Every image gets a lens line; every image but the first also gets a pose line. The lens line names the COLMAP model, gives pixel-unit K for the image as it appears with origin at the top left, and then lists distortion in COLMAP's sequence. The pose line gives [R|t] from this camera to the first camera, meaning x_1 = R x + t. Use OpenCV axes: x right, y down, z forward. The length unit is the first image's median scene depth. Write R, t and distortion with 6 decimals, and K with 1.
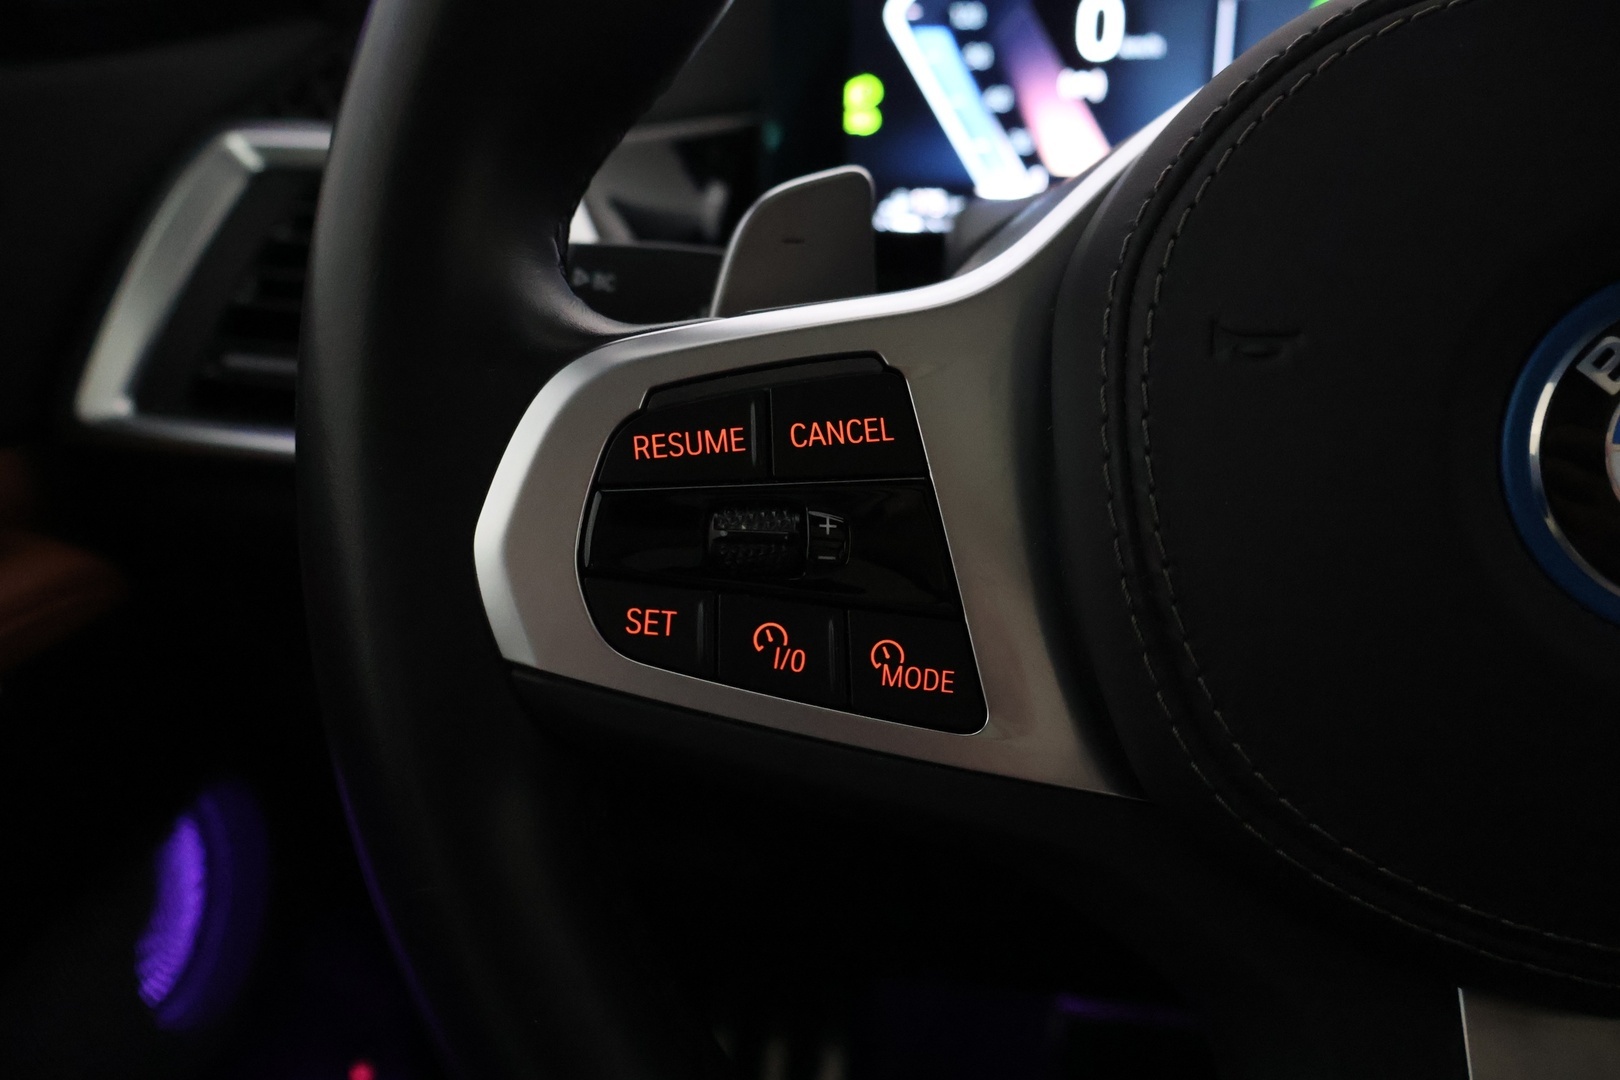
lens RADIAL K [[1330.4, 0, 810.0], [0, 1330.4, 540.0], [0, 0, 1]] dist [0.004525, 0.003856]
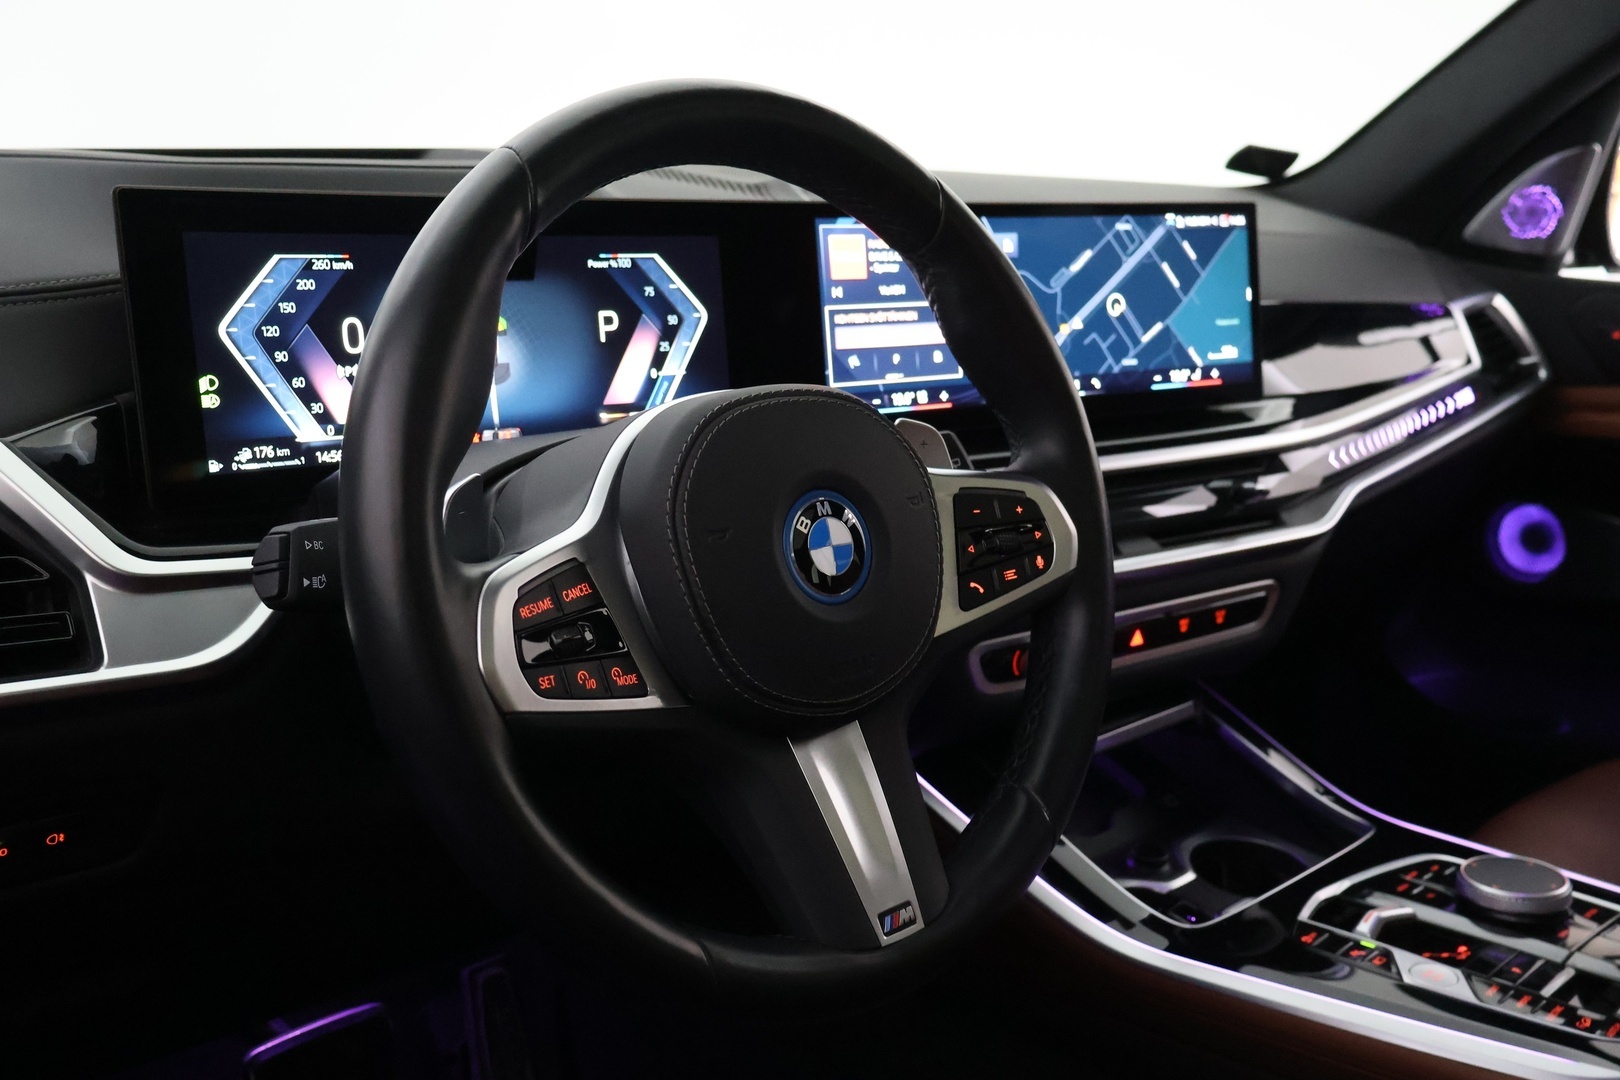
lens RADIAL K [[1562.5, 0, 810.0], [0, 1562.5, 540.0], [0, 0, 1]] dist [-0.004282, -0.005999]
pose [[0.613200, -0.158158, 0.773933, -1.950193], [0.217224, 0.975740, 0.027288, -0.161181], [-0.759473, 0.151384, 0.632680, -1.185001]]
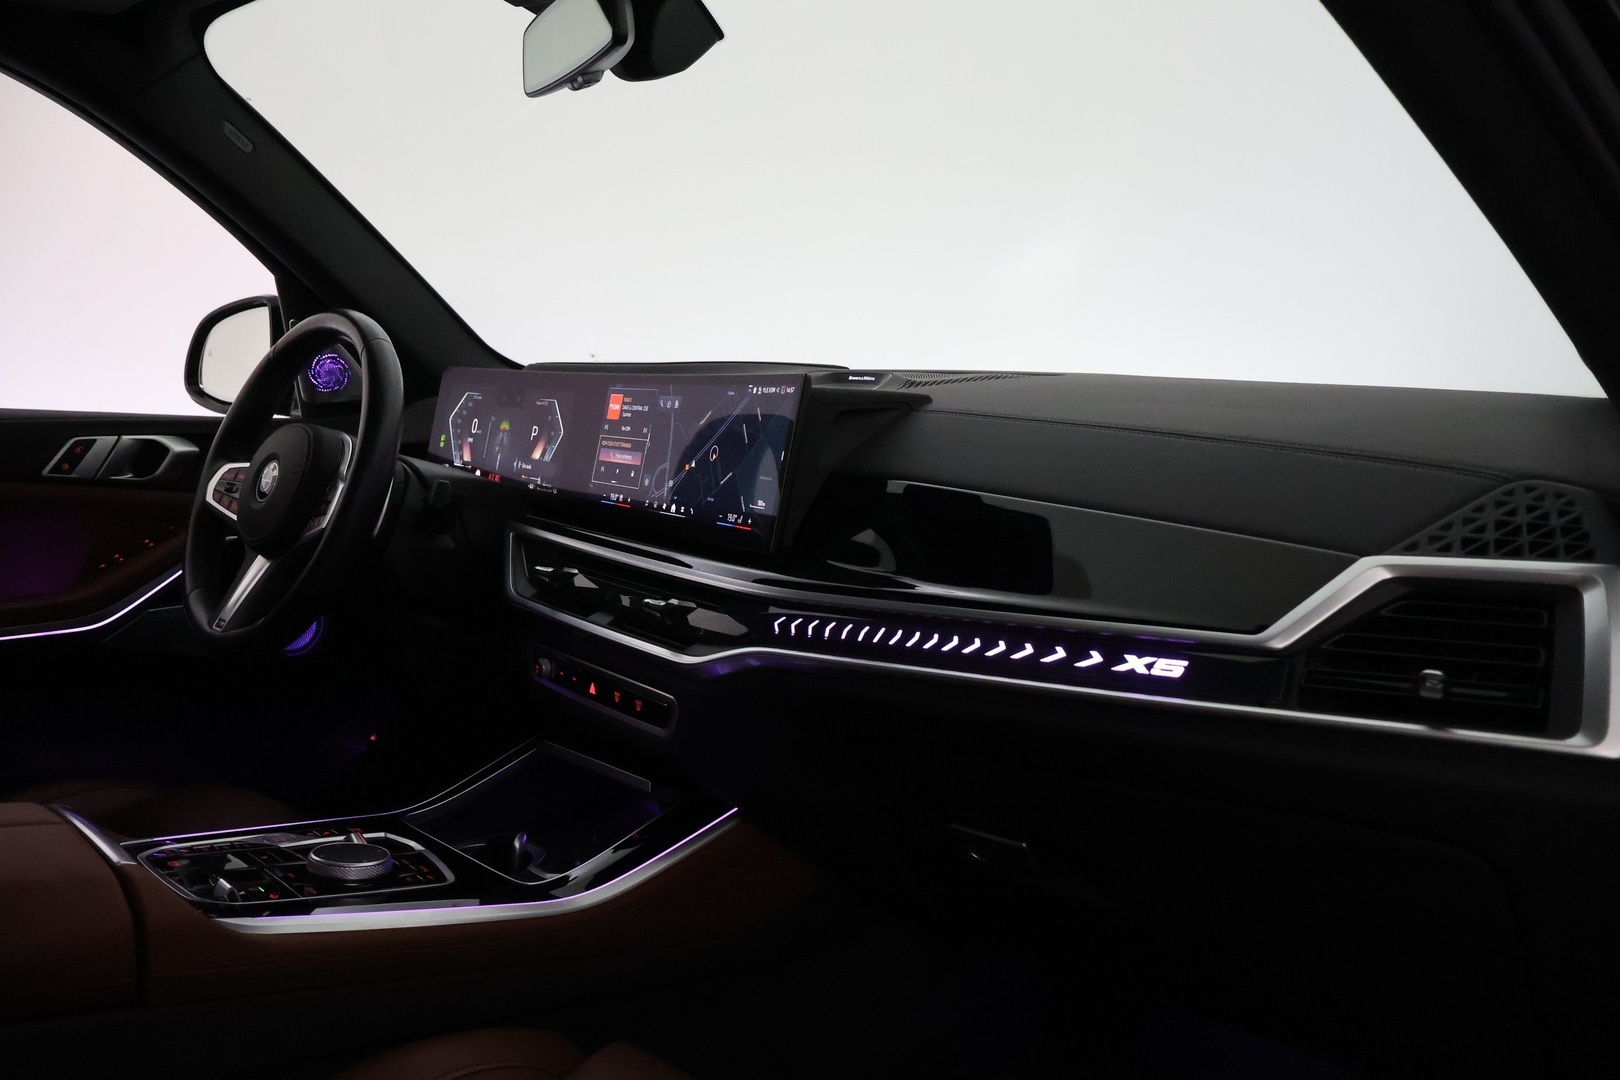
lens RADIAL K [[1330.4, 0, 810.0], [0, 1330.4, 540.0], [0, 0, 1]] dist [0.004525, 0.003856]
pose [[0.811645, 0.107877, -0.574104, 6.662312], [-0.226620, 0.963977, -0.139251, 0.494657], [0.538402, 0.243126, 0.806854, -3.046662]]
